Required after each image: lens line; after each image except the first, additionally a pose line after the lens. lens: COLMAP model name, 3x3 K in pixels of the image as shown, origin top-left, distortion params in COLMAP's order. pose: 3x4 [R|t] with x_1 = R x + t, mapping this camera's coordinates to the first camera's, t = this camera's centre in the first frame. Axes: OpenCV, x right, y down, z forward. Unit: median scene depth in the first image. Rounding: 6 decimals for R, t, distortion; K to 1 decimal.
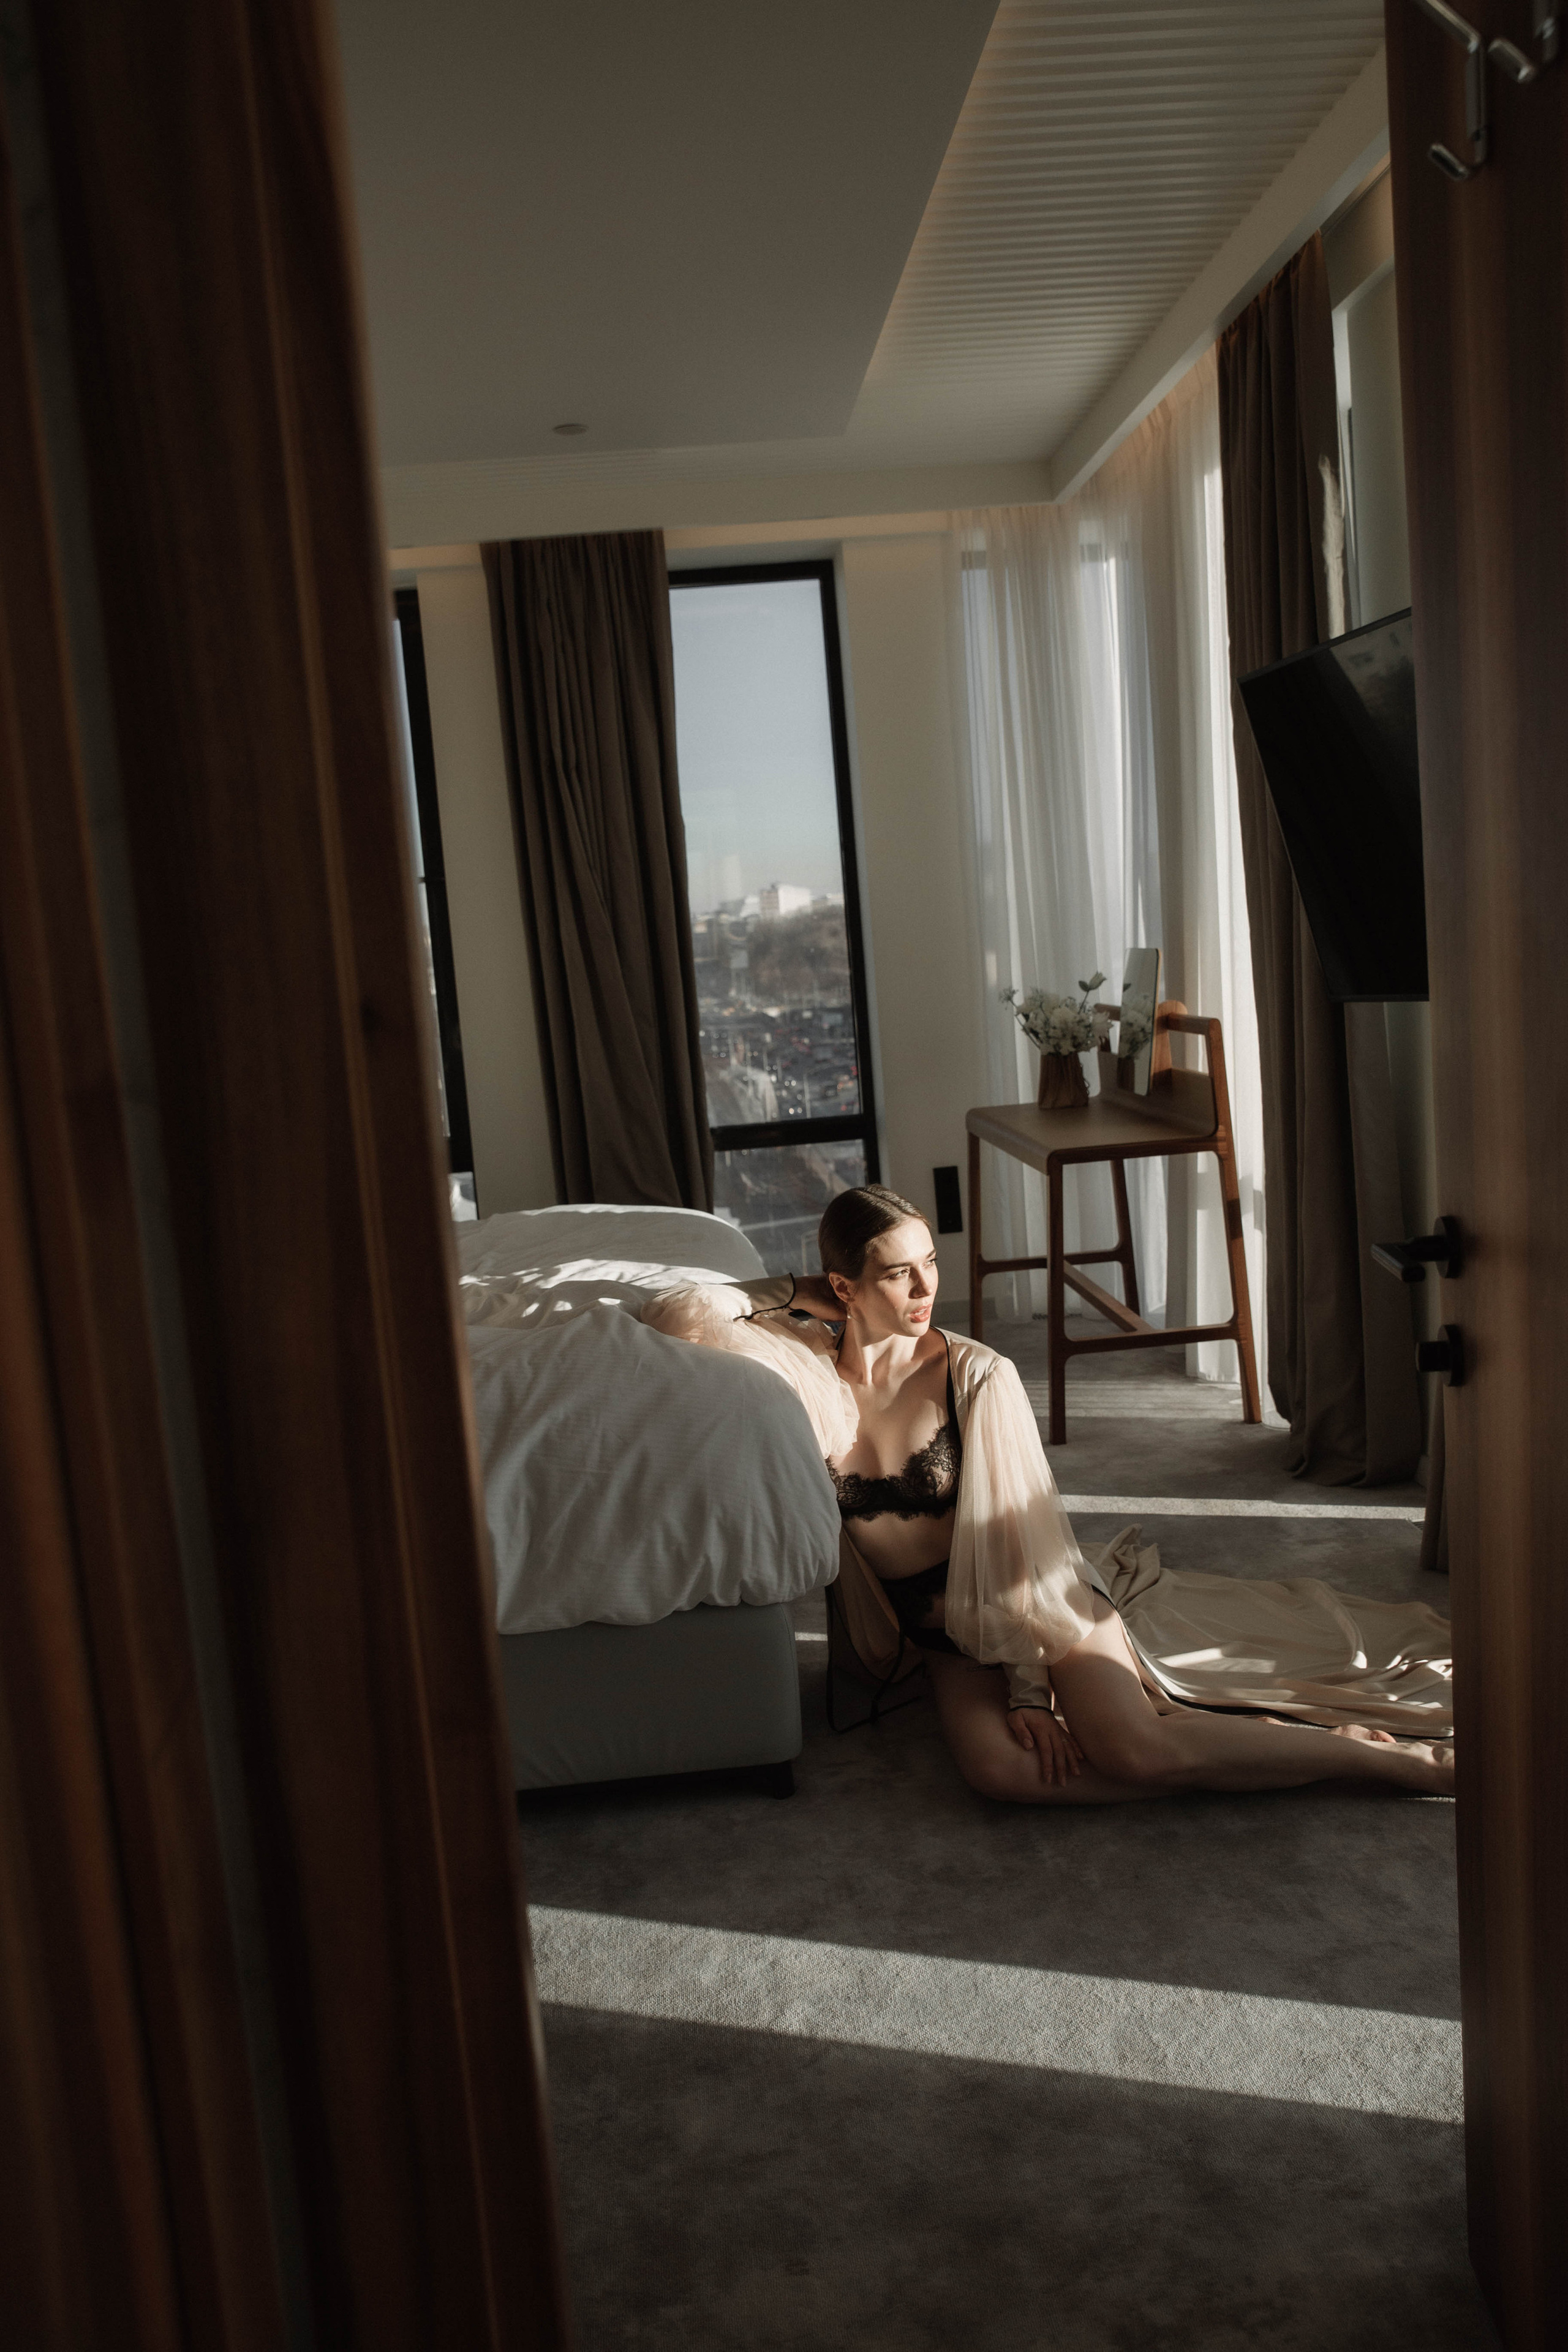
lens RADIAL K [[1890.3, 0, 784.0], [0, 1890.3, 1176.0], [0, 0, 1]] dist [-0.040381, 0.008685]
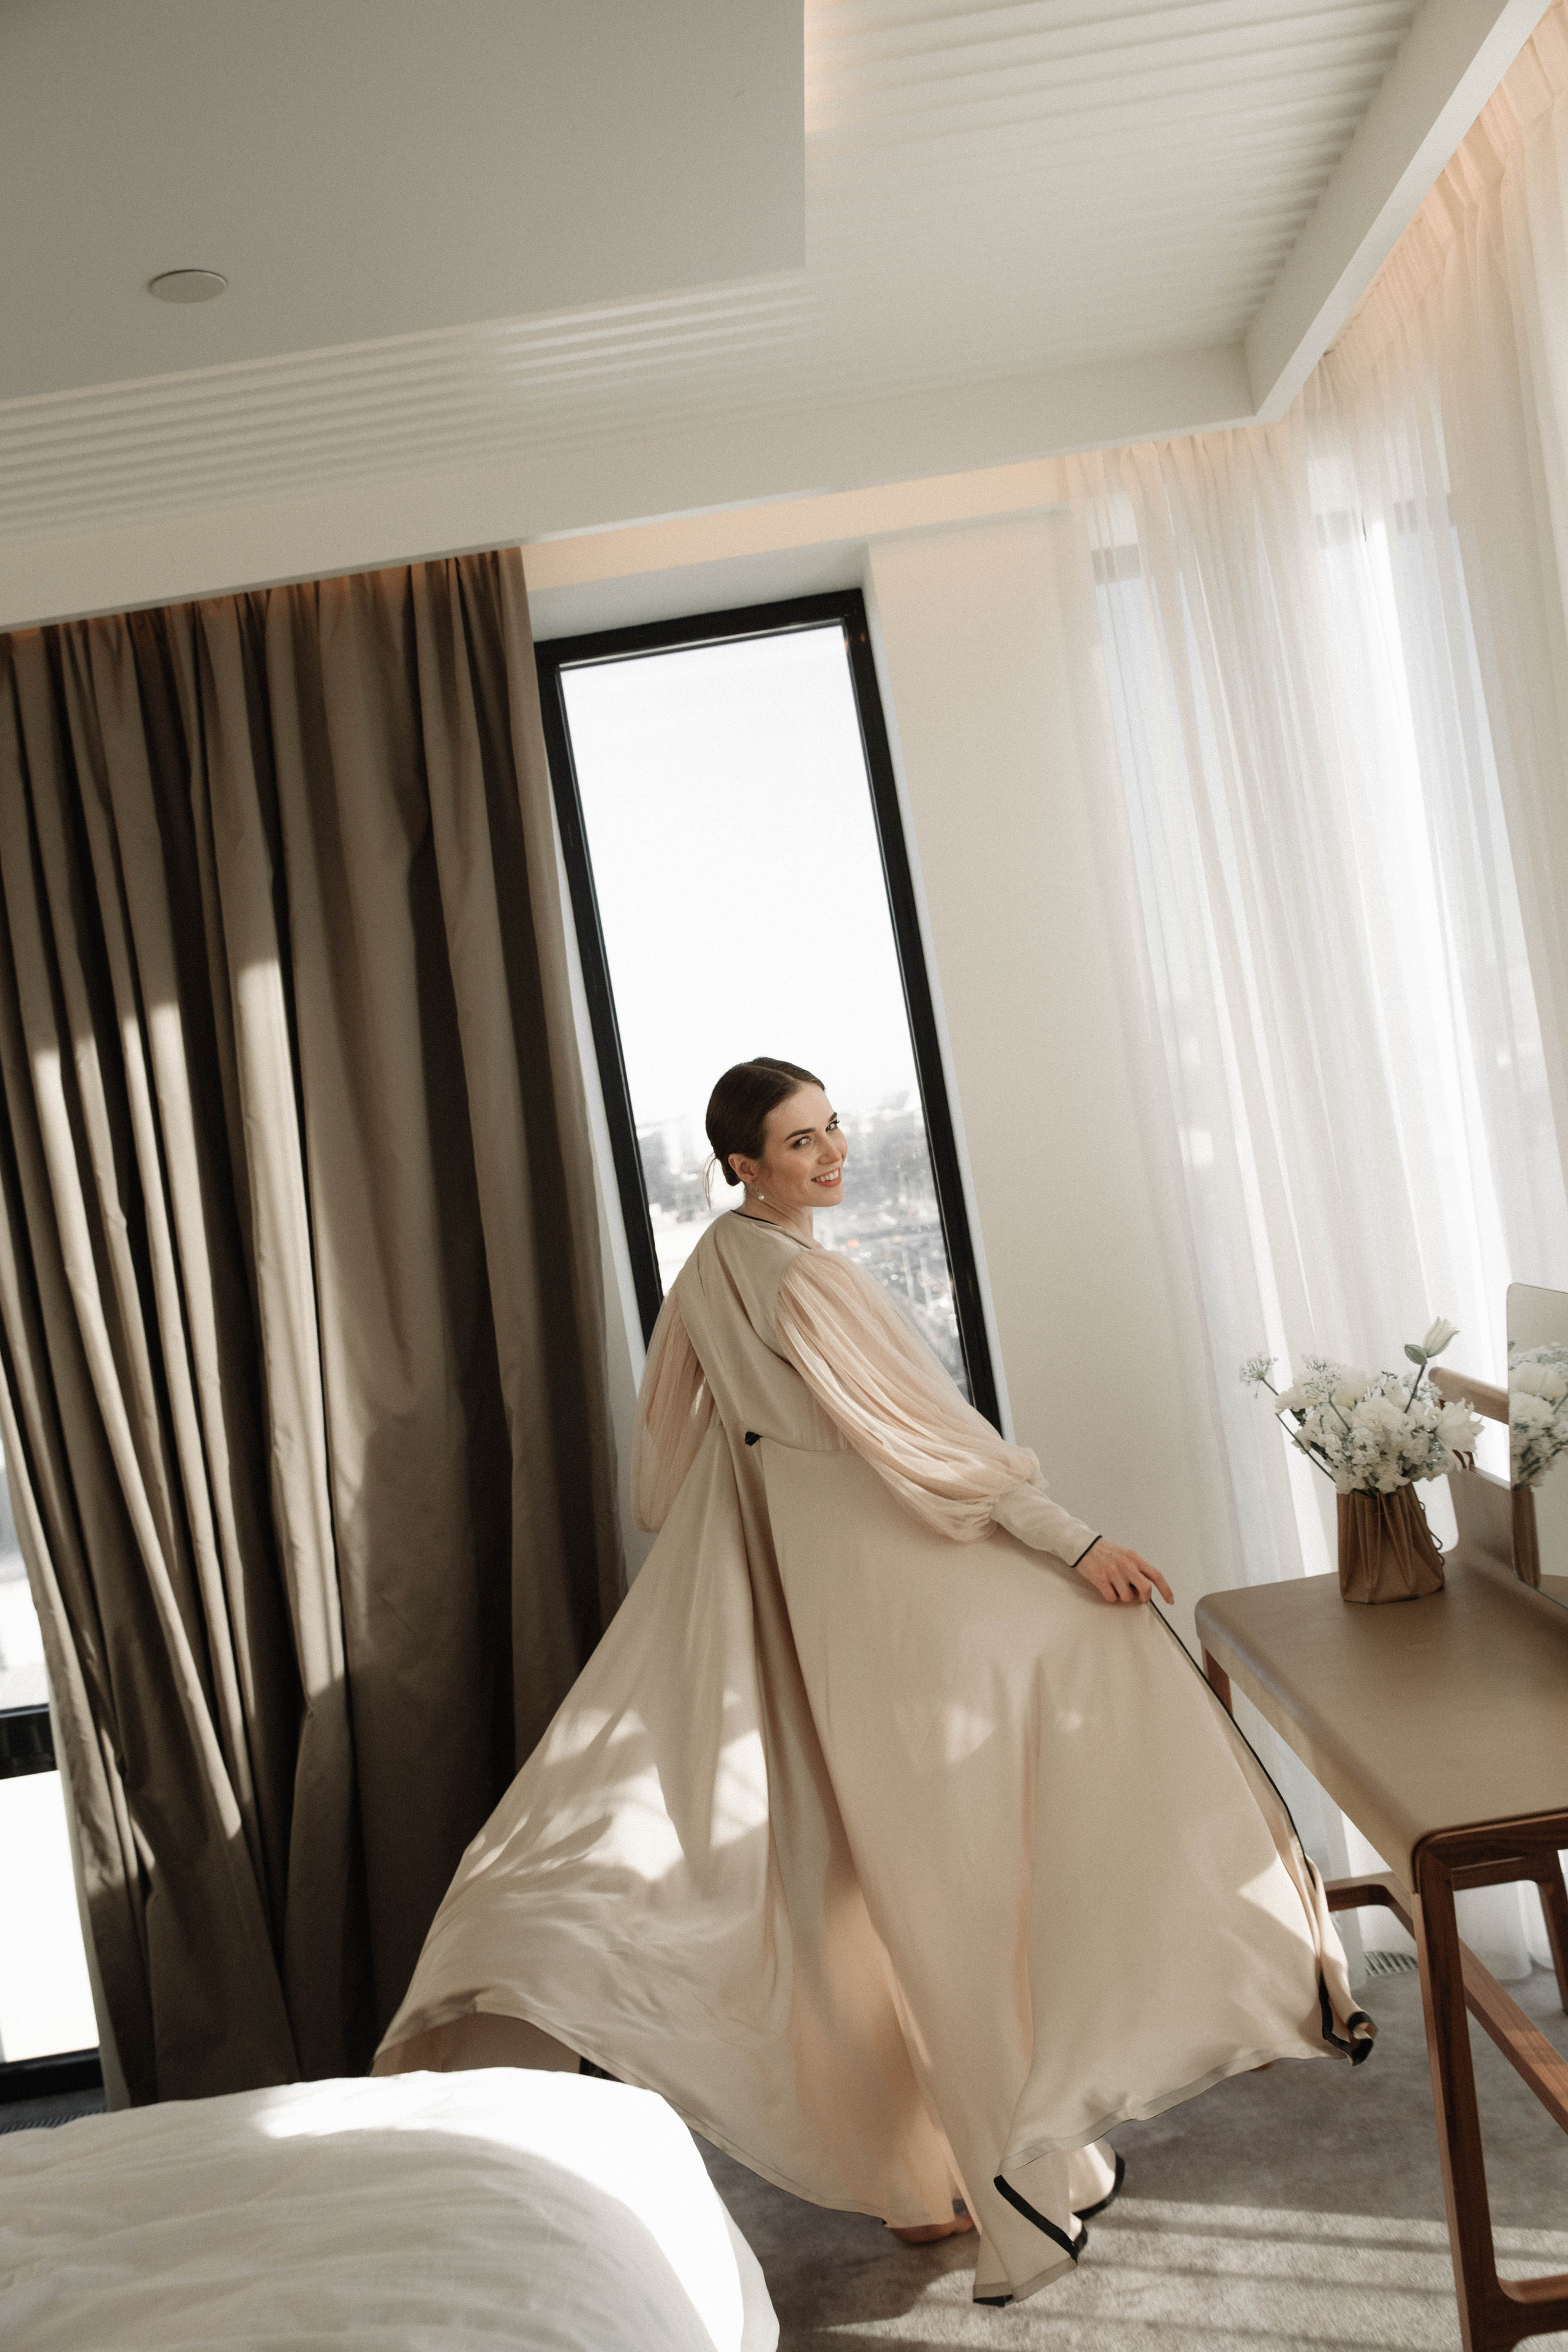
lens RADIAL K [[2213.4, 0, 784.0], [0, 2213.4, 1176.0], [0, 0, 1]] dist [-0.017230, -0.001829]
pose [[0.993825, -0.080050, -0.076835, 0.042953], [0.070954, 0.990876, -0.114586, -0.089930], [0.085307, 0.108427, 0.990437, 0.403282]]
